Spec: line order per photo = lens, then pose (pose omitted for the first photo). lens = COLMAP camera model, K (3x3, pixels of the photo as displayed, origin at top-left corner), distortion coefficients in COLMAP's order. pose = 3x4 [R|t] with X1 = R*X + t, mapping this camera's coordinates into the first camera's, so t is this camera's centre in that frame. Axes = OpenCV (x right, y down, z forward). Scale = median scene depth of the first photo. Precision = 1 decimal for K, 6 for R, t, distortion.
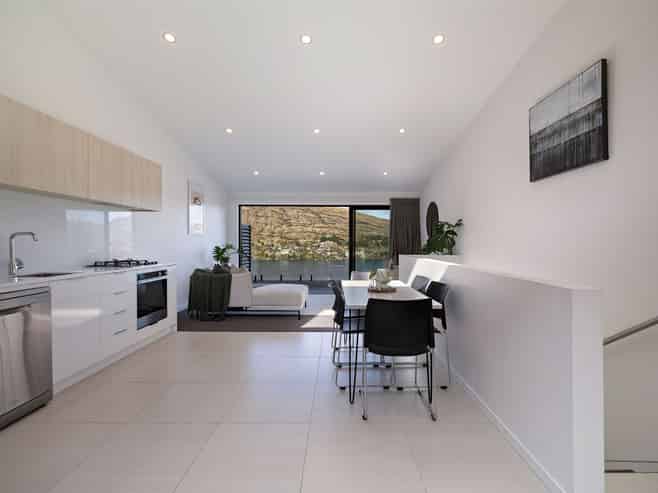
lens RADIAL K [[308.8, 0, 333.6], [0, 308.8, 245.2], [0, 0, 1]] dist [-0.000228, 0.000770]
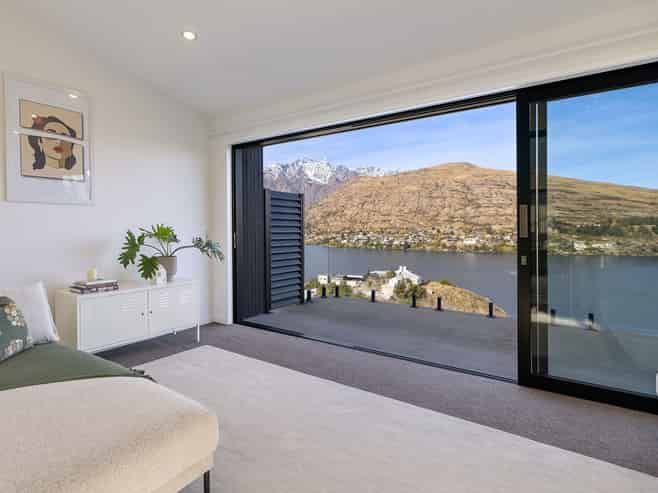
lens RADIAL K [[308.8, 0, 312.5], [0, 308.8, 230.9], [0, 0, 1]] dist [-0.000228, 0.000770]
pose [[0.777856, -0.003262, -0.628434, 0.021062], [-0.002295, 0.999965, -0.008030, 0.001894], [0.628438, 0.007689, 0.777822, 0.153398]]
